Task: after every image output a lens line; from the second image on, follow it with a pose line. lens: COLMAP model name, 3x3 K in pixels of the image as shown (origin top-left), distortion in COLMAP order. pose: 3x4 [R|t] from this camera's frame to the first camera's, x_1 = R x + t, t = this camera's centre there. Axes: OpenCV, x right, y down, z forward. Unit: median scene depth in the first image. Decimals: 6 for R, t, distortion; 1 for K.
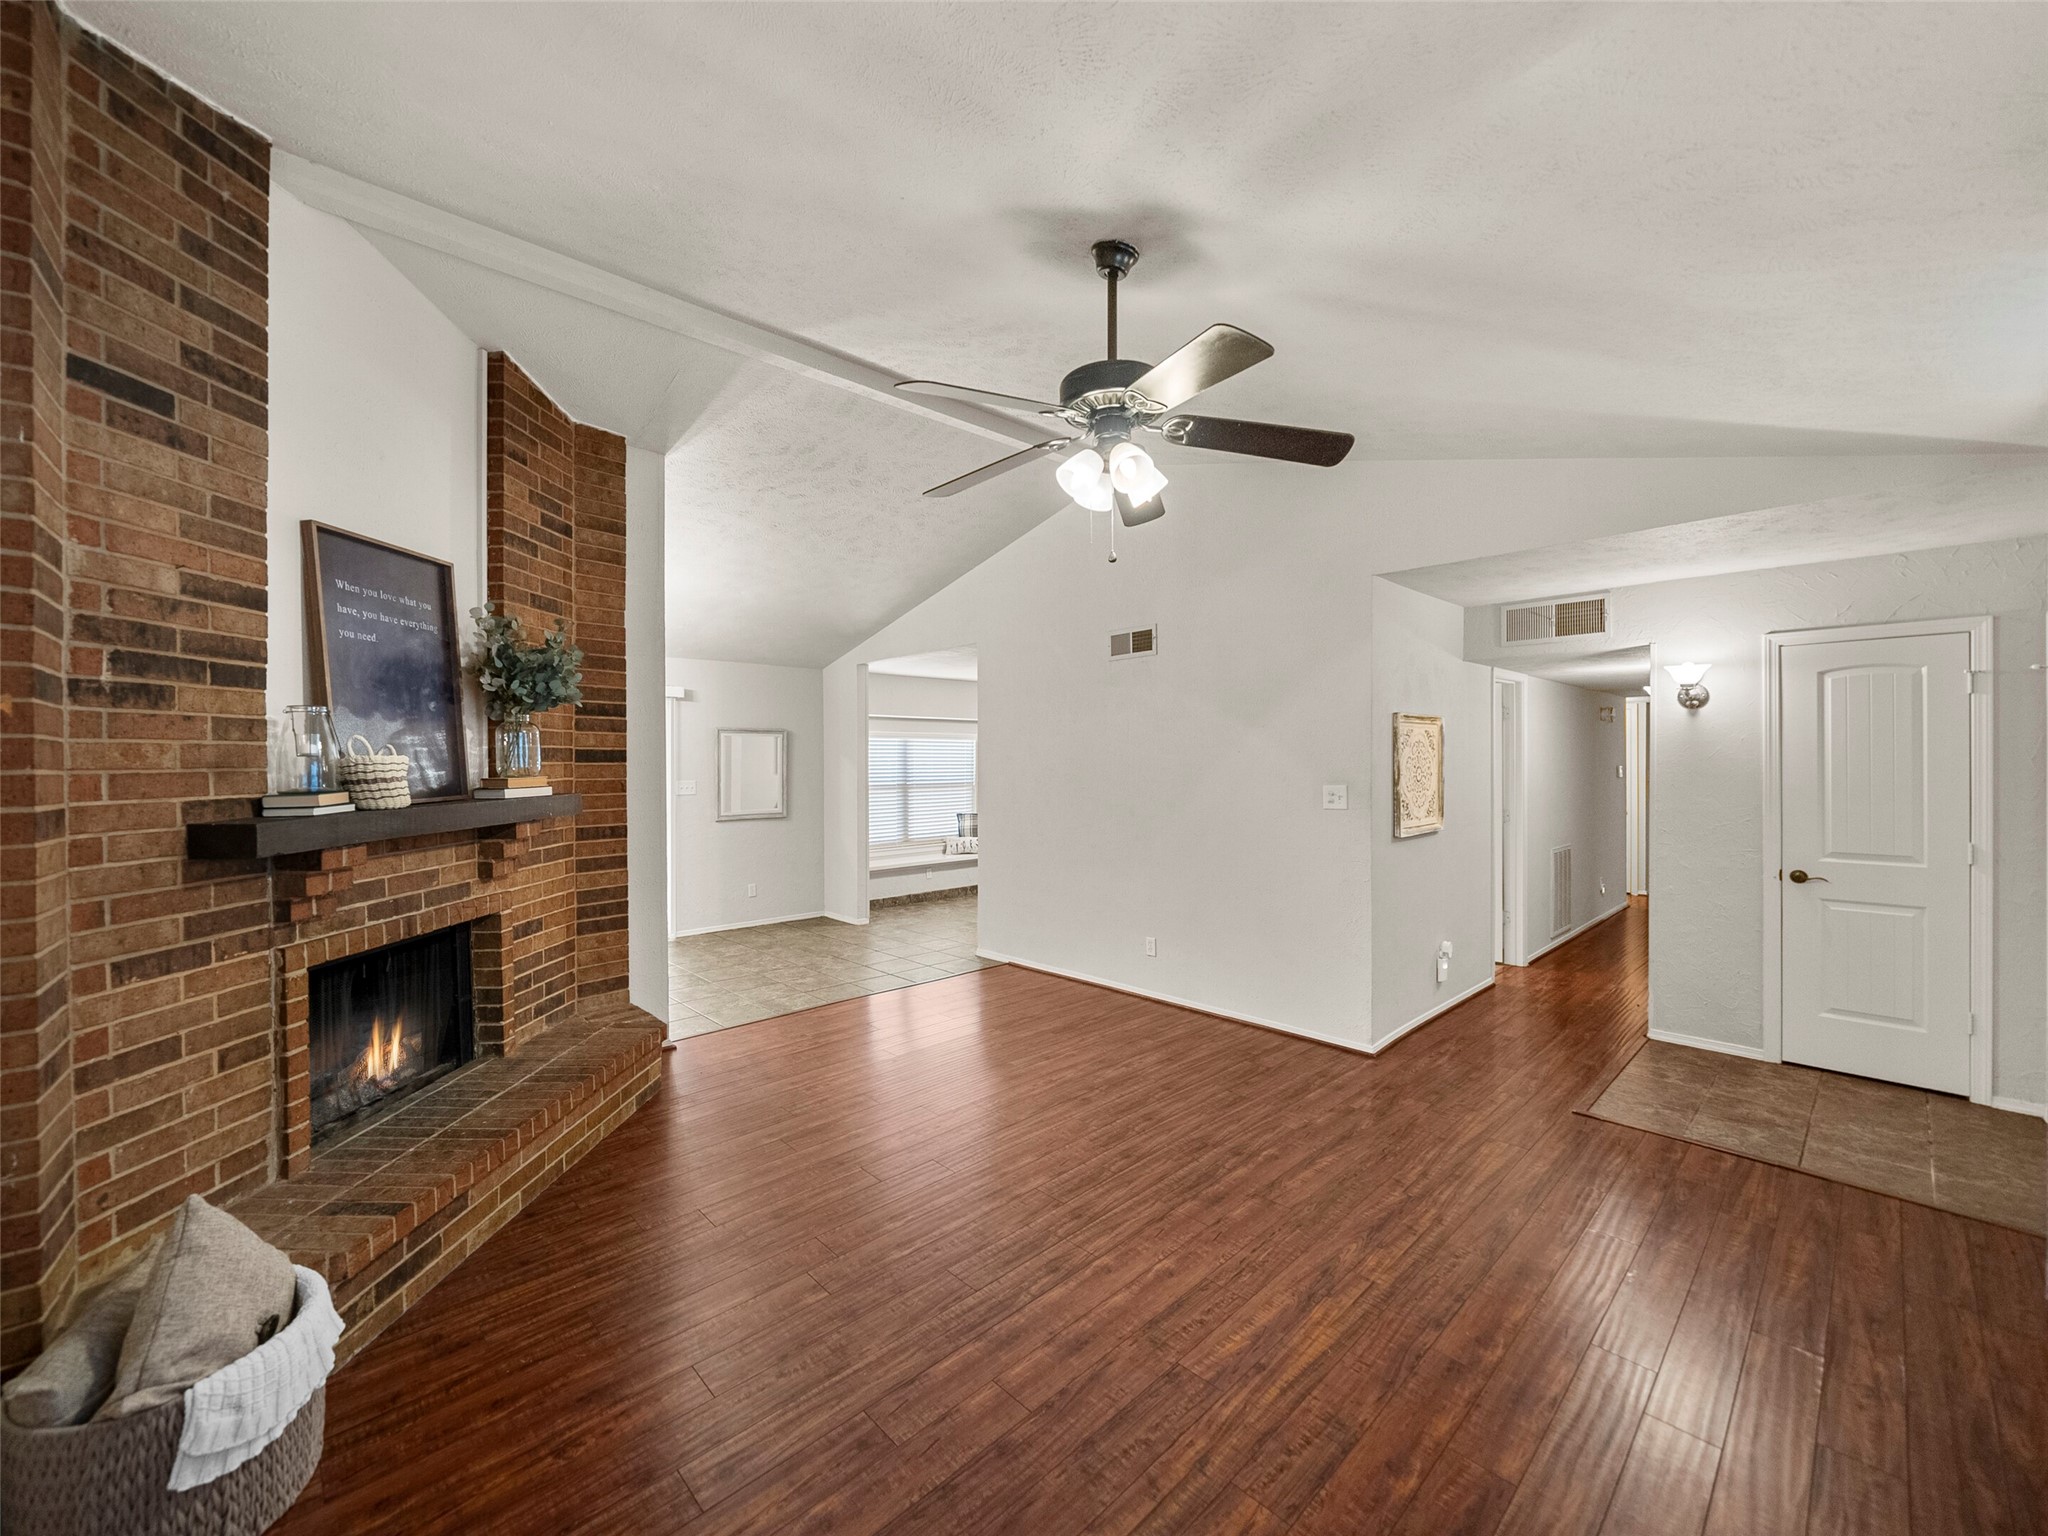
lens RADIAL K [[821.6, 0, 1020.3], [0, 821.6, 763.2], [0, 0, 1]] dist [-0.003838, -0.000015]
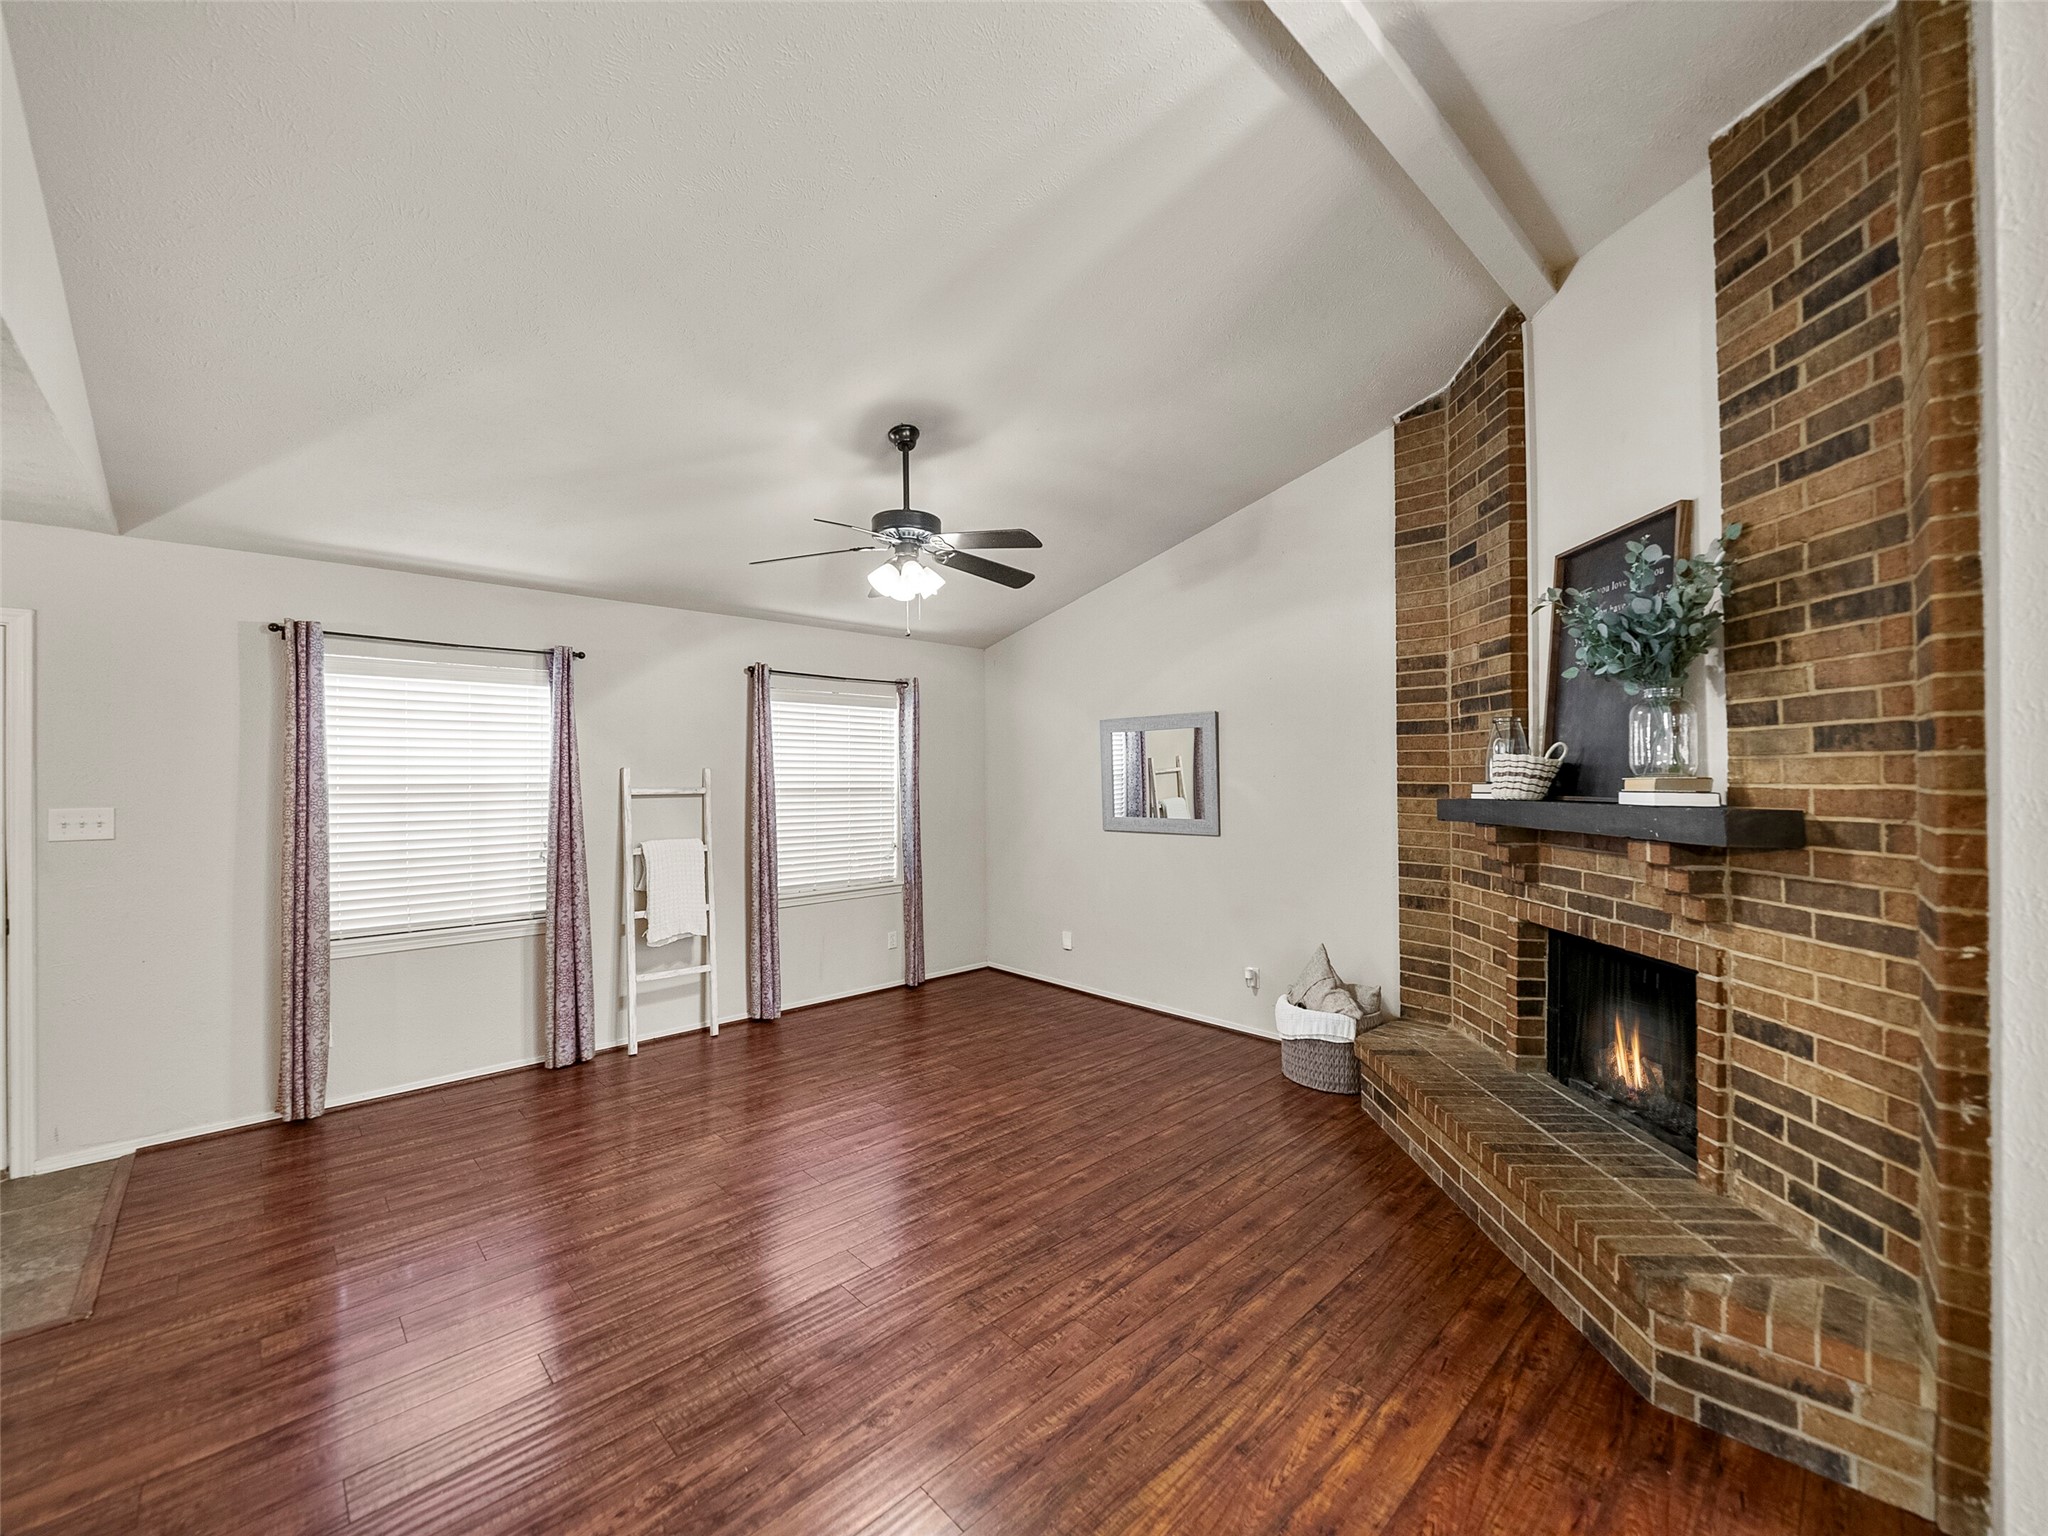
lens RADIAL K [[827.3, 0, 1018.4], [0, 827.3, 764.2], [0, 0, 1]] dist [-0.000226, -0.000016]
pose [[-0.999942, 0.010808, -0.000250, -0.073800], [0.010810, 0.999913, -0.007504, 0.006147], [0.000168, -0.007506, -0.999972, 2.068310]]
